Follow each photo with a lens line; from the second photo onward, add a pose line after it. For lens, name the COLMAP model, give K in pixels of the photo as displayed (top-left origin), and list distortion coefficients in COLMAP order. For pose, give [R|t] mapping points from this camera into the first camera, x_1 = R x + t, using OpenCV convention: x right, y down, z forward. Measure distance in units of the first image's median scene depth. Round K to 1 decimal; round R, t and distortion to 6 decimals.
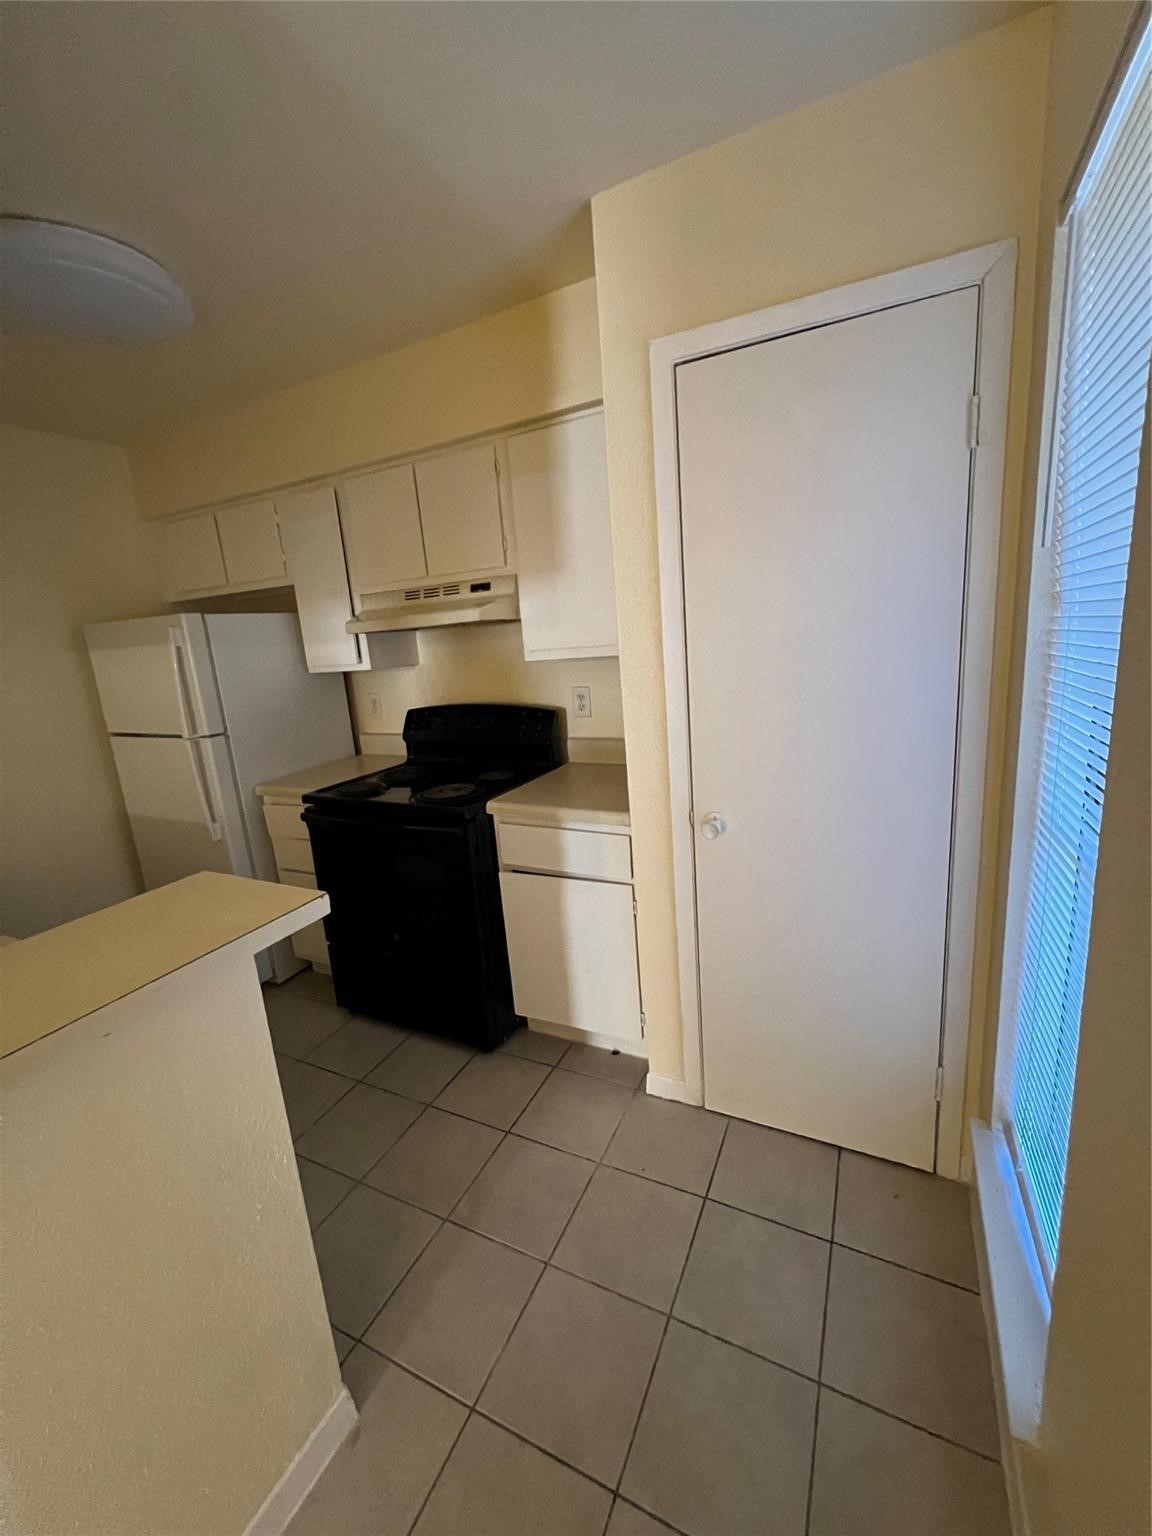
lens RADIAL K [[612.0, 0, 578.0], [0, 612.0, 764.1], [0, 0, 1]] dist [-0.000417, 0.000465]
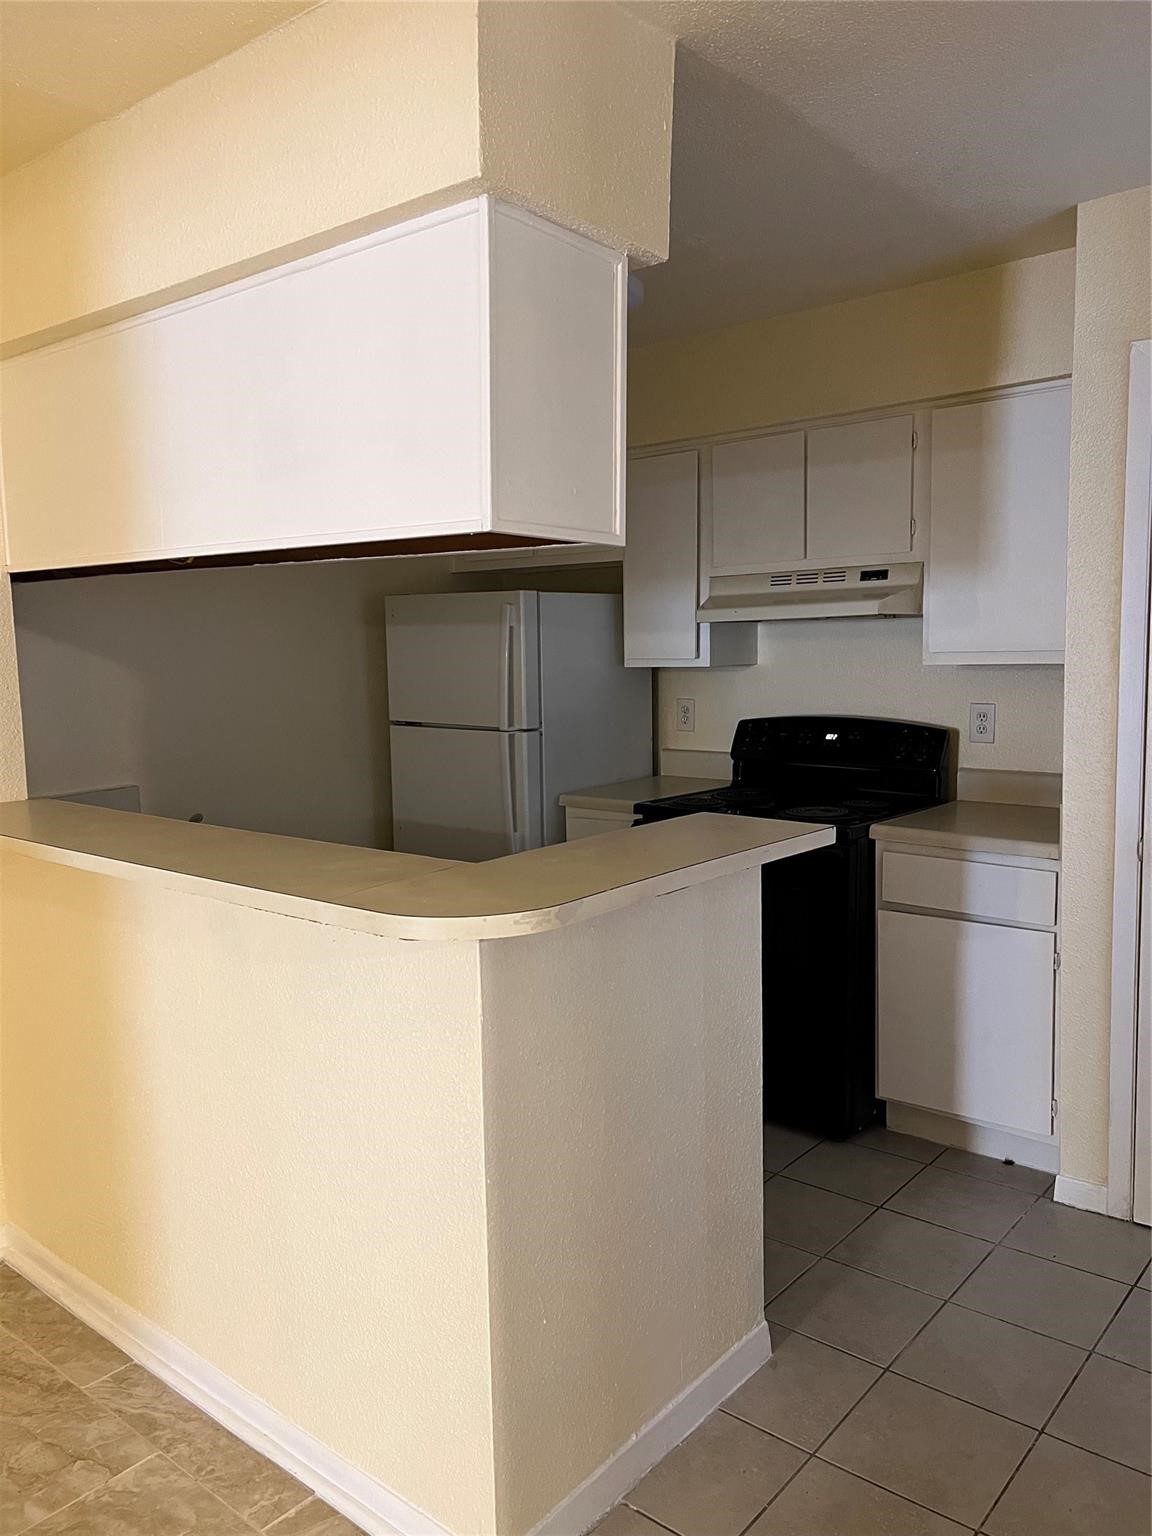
lens RADIAL K [[1148.1, 0, 574.5], [0, 1148.1, 767.9], [0, 0, 1]] dist [0.050651, -0.053790]
pose [[0.968340, 0.081975, -0.235790, -0.159097], [-0.103771, 0.991253, -0.081547, 0.140978], [0.227043, 0.103434, 0.968377, -0.582790]]
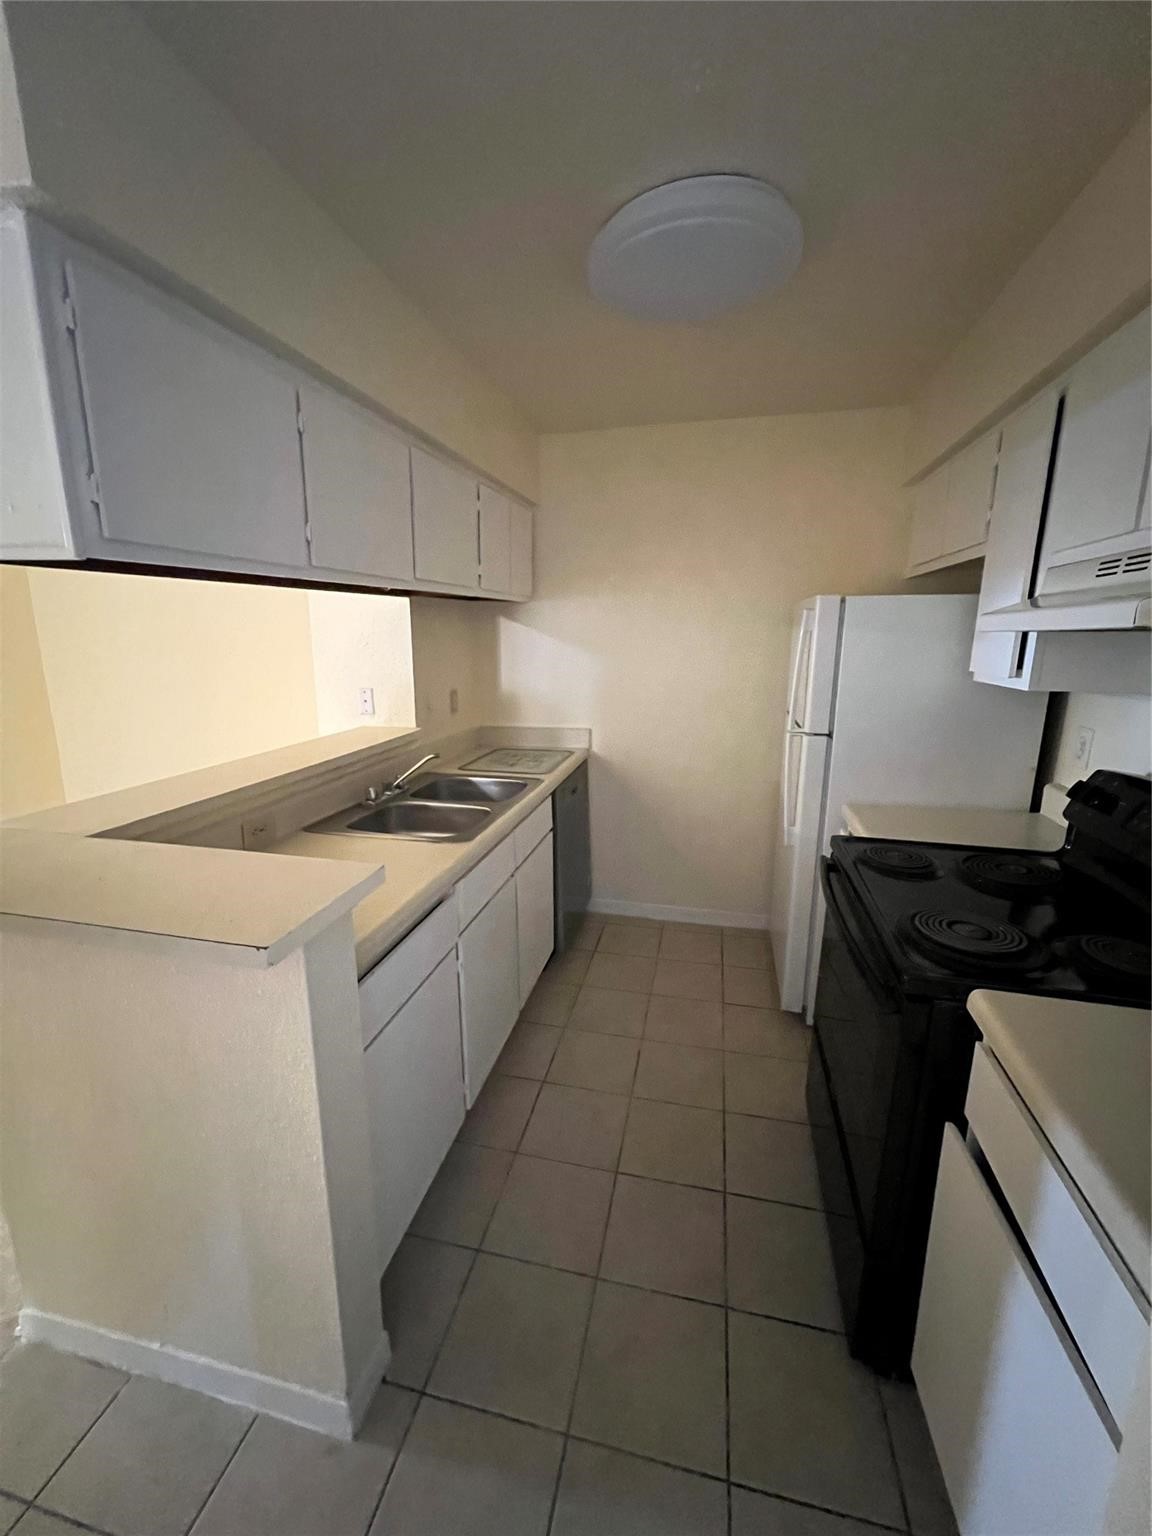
lens RADIAL K [[612.0, 0, 581.1], [0, 612.0, 772.4], [0, 0, 1]] dist [-0.000417, 0.000465]
pose [[0.231604, 0.290334, -0.928475, 0.171606], [-0.228262, 0.943999, 0.238250, -0.137904], [0.945651, 0.156756, 0.284907, 0.470091]]
